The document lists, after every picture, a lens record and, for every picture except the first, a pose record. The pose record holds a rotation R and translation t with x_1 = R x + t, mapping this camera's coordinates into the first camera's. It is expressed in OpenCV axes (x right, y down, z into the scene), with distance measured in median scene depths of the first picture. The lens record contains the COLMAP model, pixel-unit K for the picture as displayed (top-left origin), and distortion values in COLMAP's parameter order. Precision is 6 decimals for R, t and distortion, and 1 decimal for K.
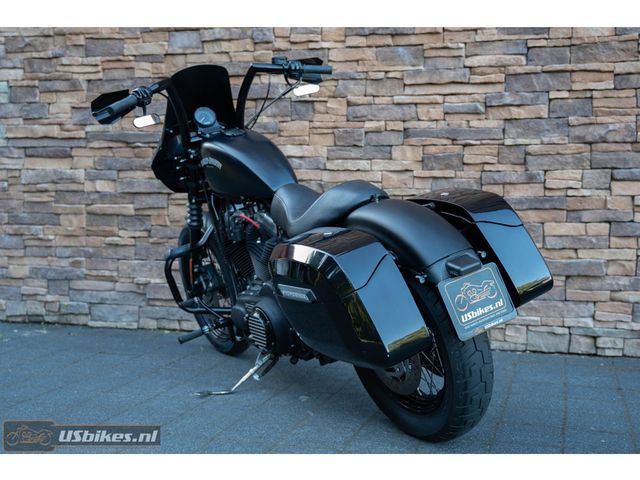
lens RADIAL K [[772.1, 0, 352.7], [0, 772.1, 227.7], [0, 0, 1]] dist [0.029156, 0.033610]
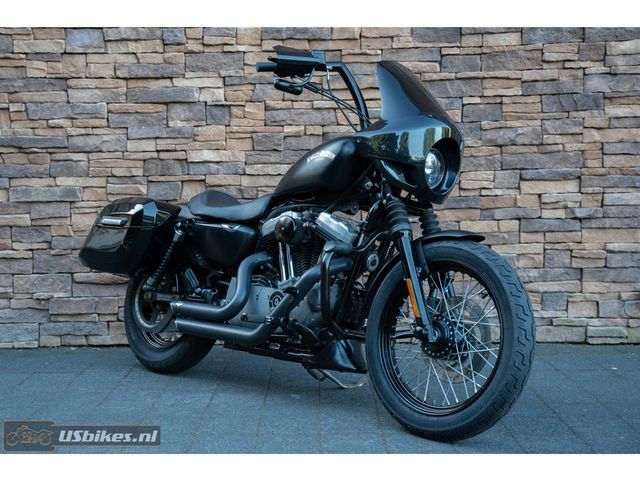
lens RADIAL K [[890.2, 0, 282.8], [0, 890.2, 236.6], [0, 0, 1]] dist [0.133592, 0.014100]
pose [[0.973230, -0.034743, 0.227194, -0.258083], [0.031384, 0.999338, 0.018382, -0.015071], [-0.227682, -0.010759, 0.973676, -0.134313]]
